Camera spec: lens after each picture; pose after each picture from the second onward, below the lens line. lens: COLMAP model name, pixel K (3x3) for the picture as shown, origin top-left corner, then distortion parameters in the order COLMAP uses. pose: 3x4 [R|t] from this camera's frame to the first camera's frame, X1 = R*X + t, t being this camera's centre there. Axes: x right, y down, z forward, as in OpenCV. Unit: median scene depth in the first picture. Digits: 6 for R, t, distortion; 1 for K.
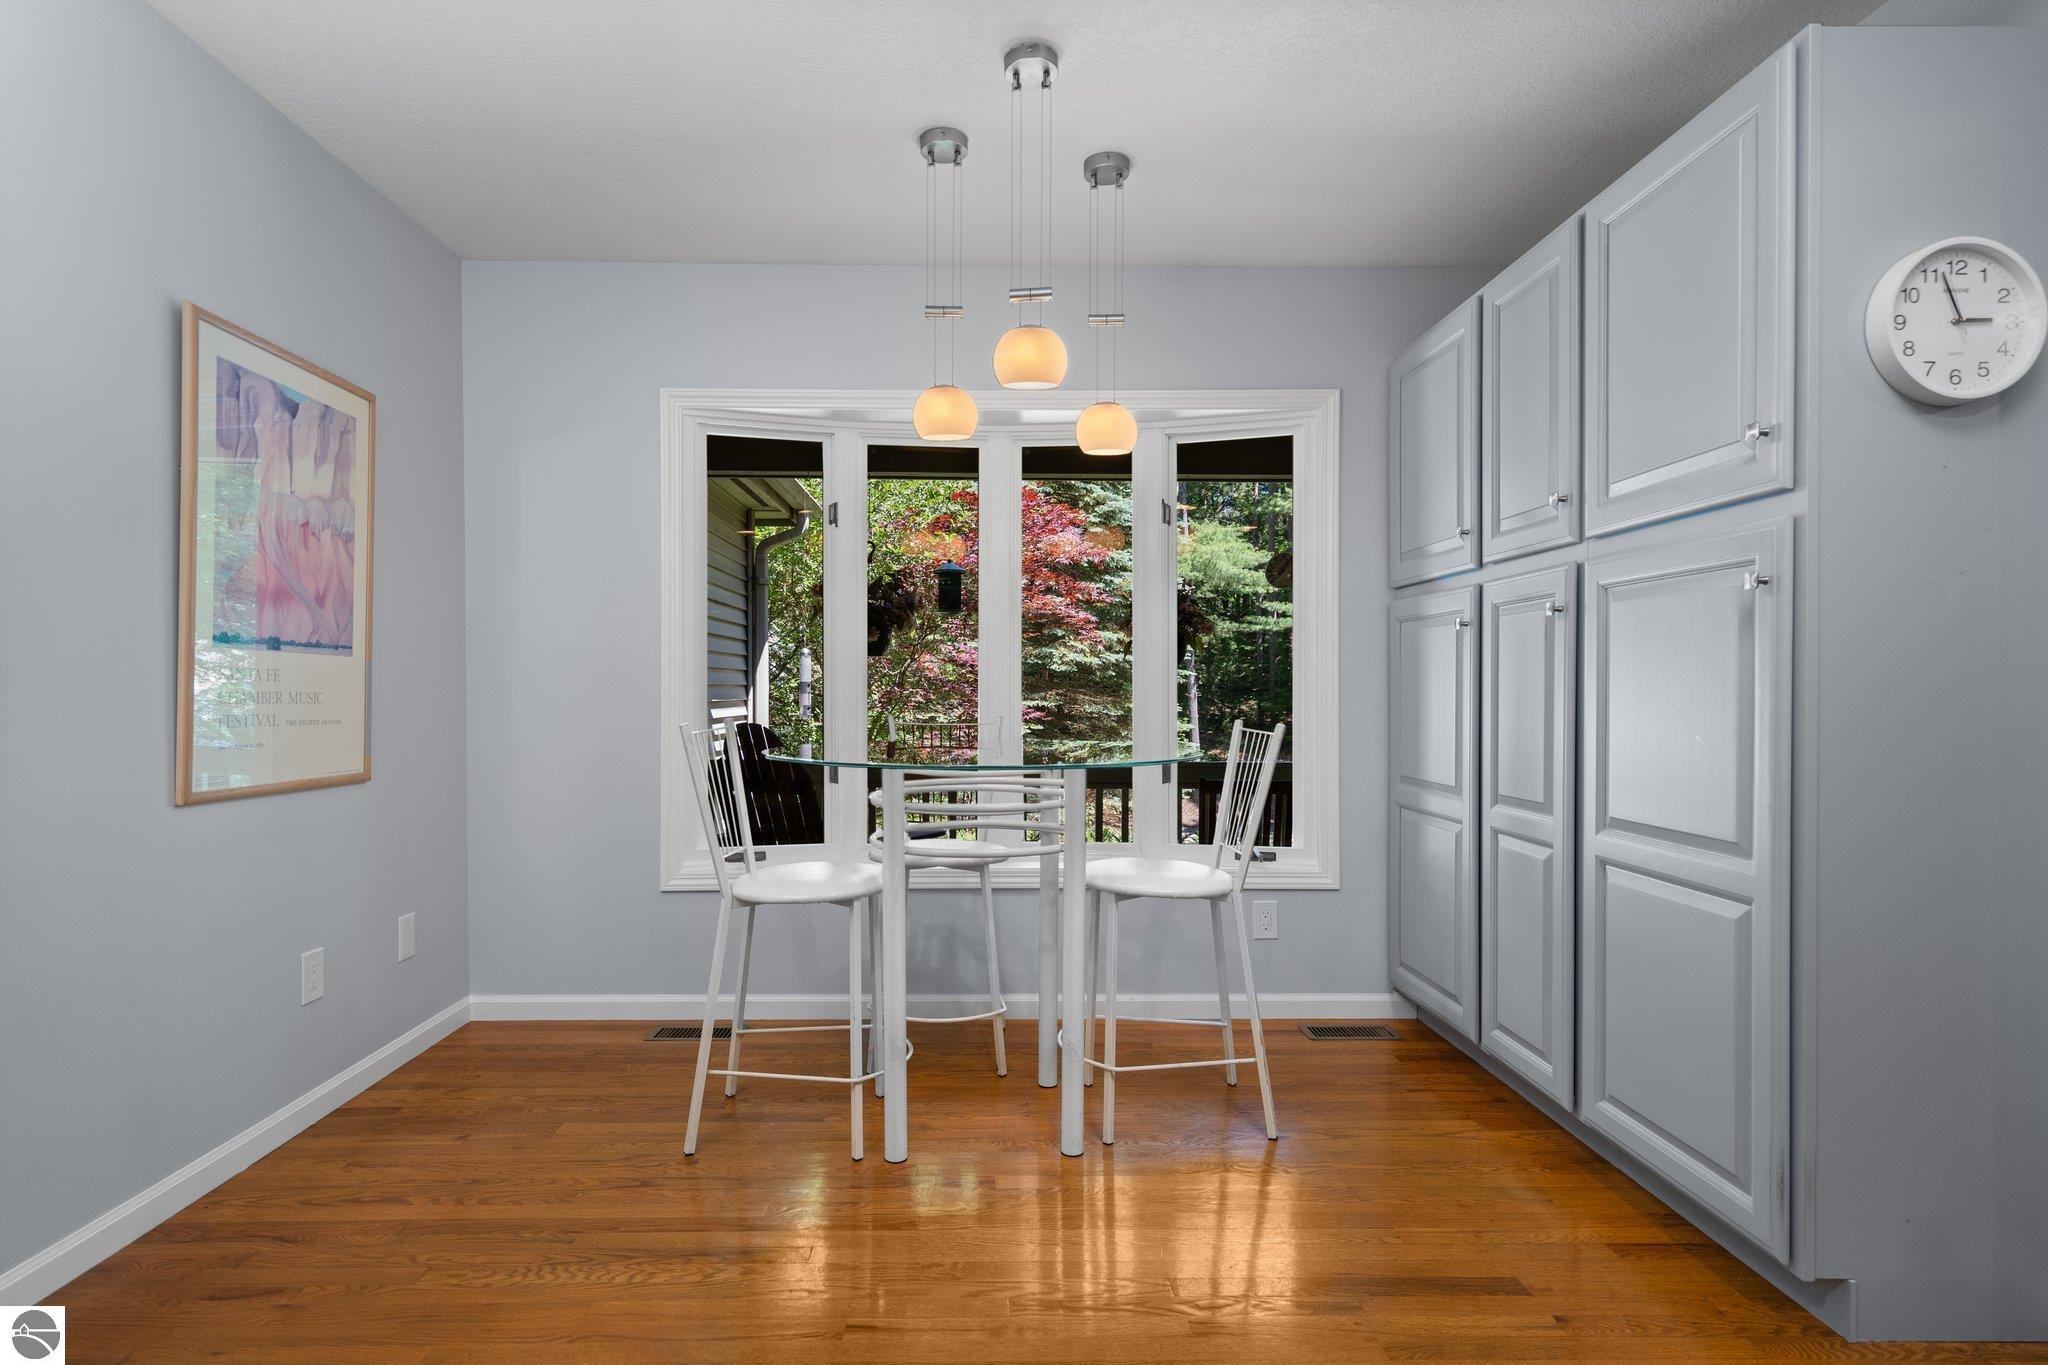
lens RADIAL K [[1035.9, 0, 1015.1], [0, 1035.9, 689.3], [0, 0, 1]] dist [0.000872, 0.000041]
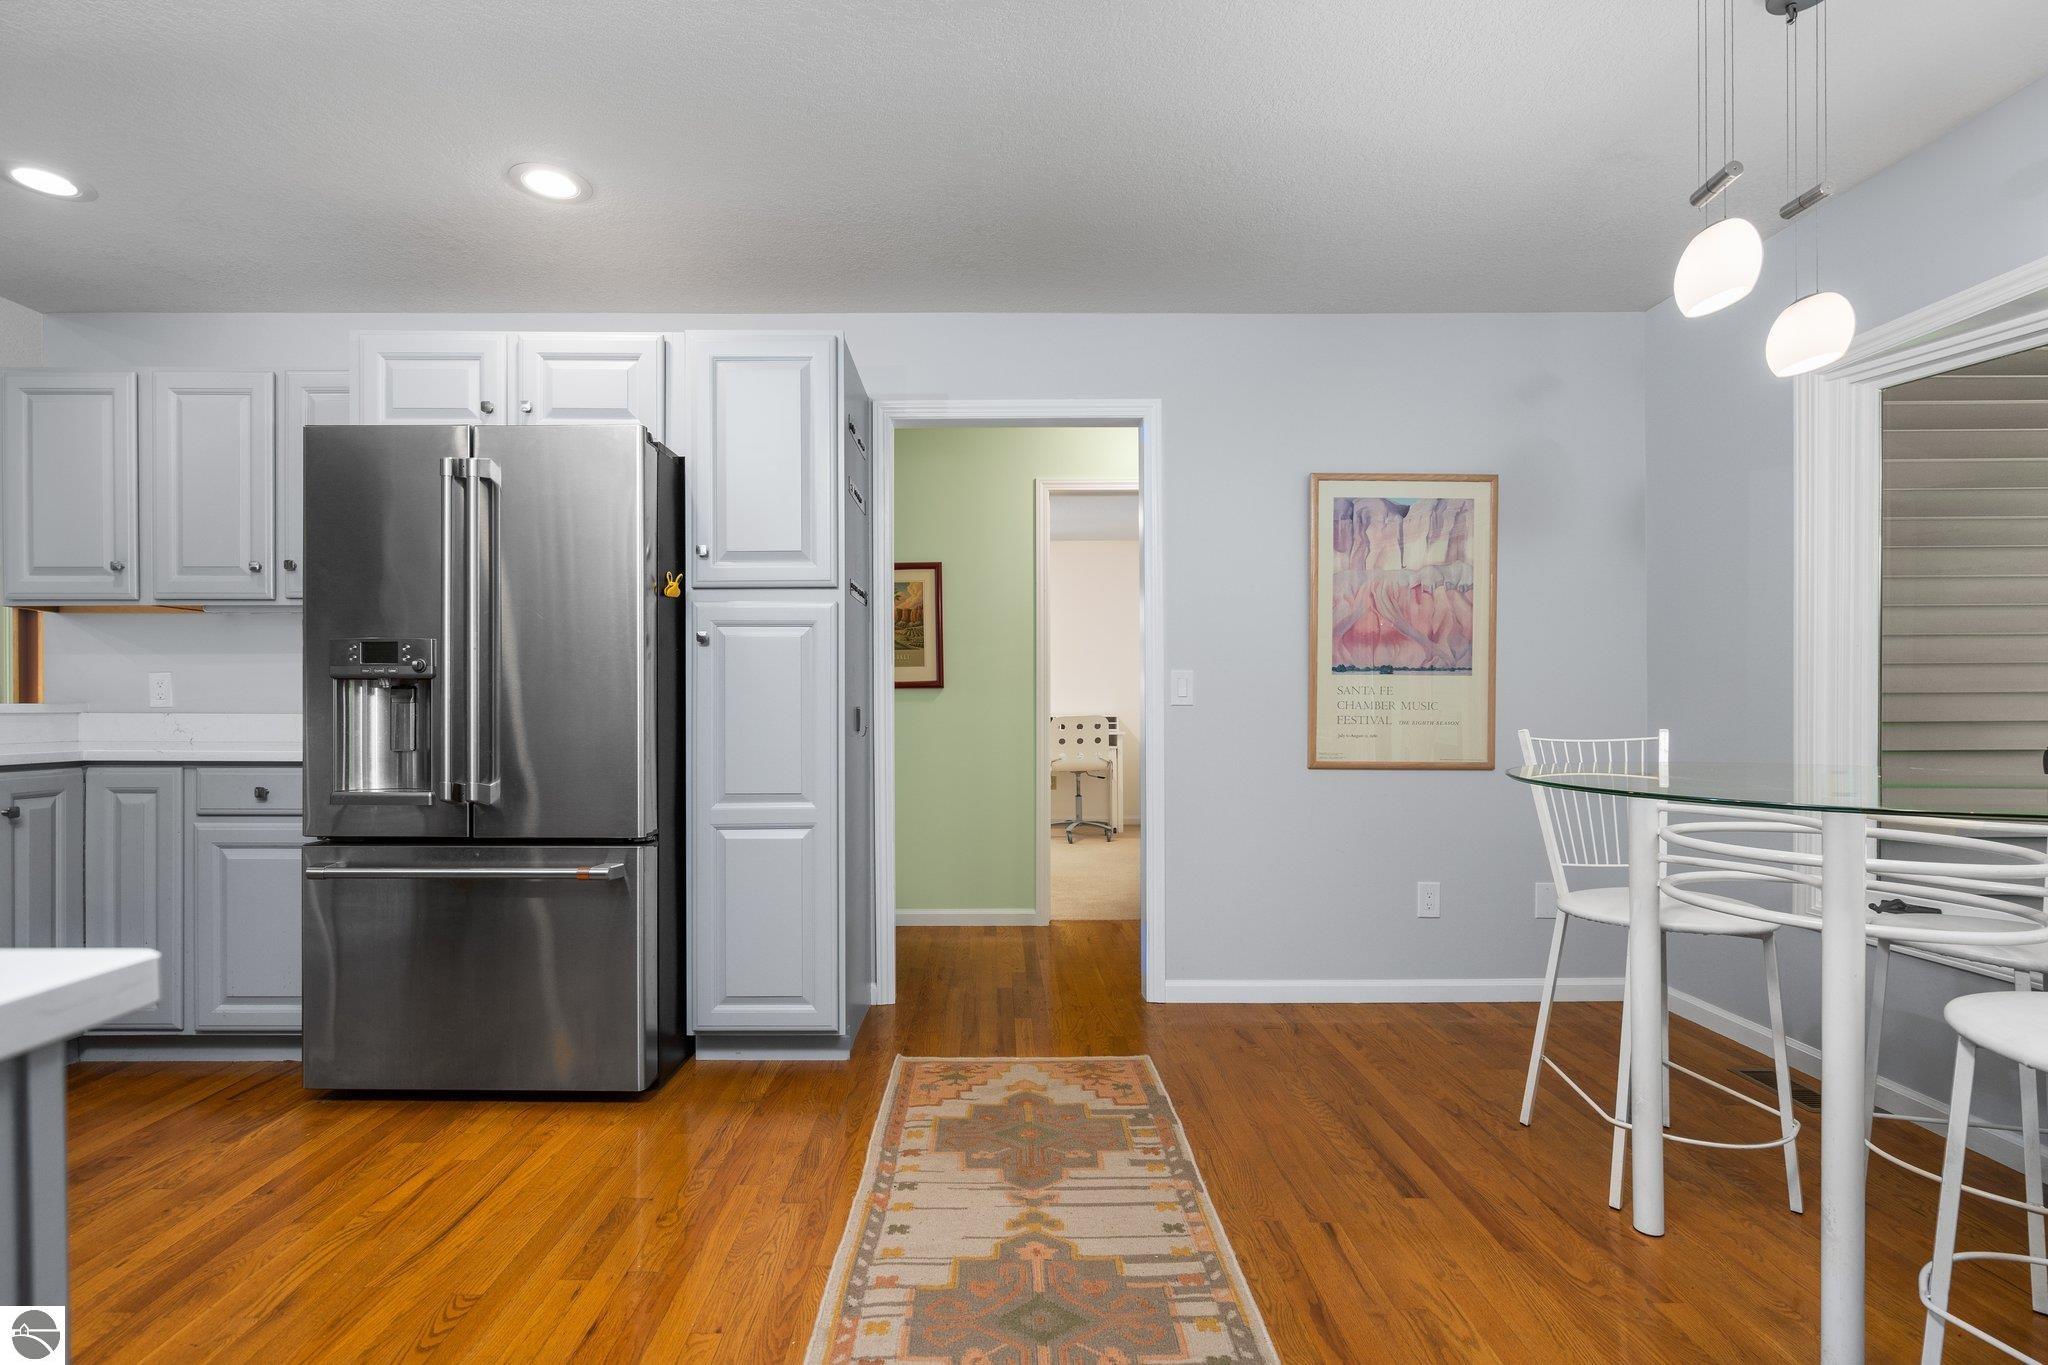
lens RADIAL K [[944.6, 0, 1015.9], [0, 944.6, 692.9], [0, 0, 1]] dist [-0.002335, 0.000204]
pose [[0.001922, -0.007132, -0.999973, 0.652674], [0.005000, 0.999962, -0.007122, -0.002874], [0.999986, -0.004986, 0.001957, 0.439600]]
